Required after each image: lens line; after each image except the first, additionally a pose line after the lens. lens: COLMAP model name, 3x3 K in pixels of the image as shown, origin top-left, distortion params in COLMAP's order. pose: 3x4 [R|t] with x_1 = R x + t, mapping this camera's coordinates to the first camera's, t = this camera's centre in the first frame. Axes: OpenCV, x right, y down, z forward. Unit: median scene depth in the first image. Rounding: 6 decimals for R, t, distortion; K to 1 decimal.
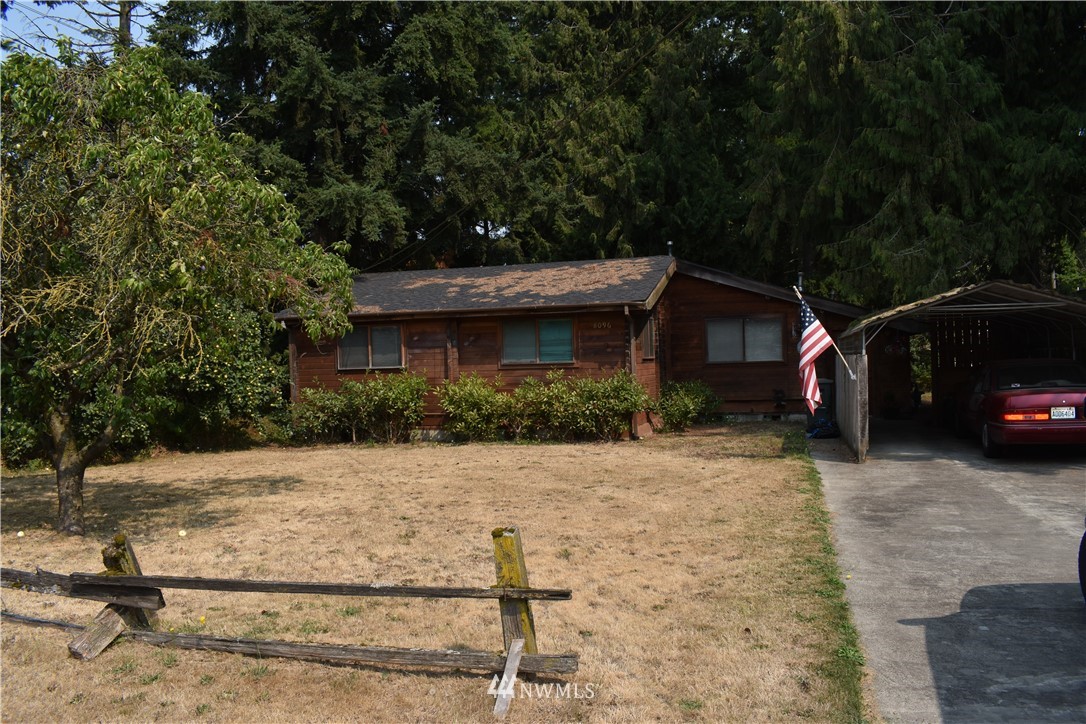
lens RADIAL K [[845.3, 0, 543.0], [0, 845.3, 362.0], [0, 0, 1]] dist [-0.077745, -0.010924]
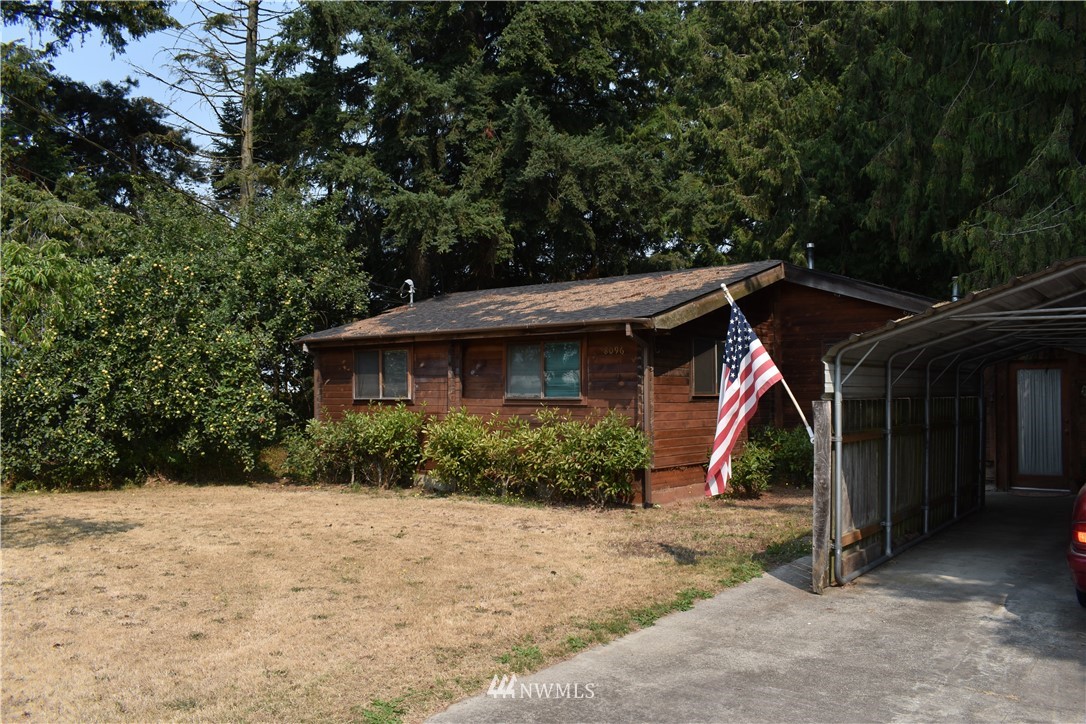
lens RADIAL K [[845.3, 0, 543.0], [0, 845.3, 362.0], [0, 0, 1]] dist [-0.077745, -0.010924]
pose [[0.923635, 0.011034, -0.383114, 0.284433], [-0.024239, 0.999266, -0.029659, -0.008907], [0.382506, 0.036681, 0.923225, 0.269347]]
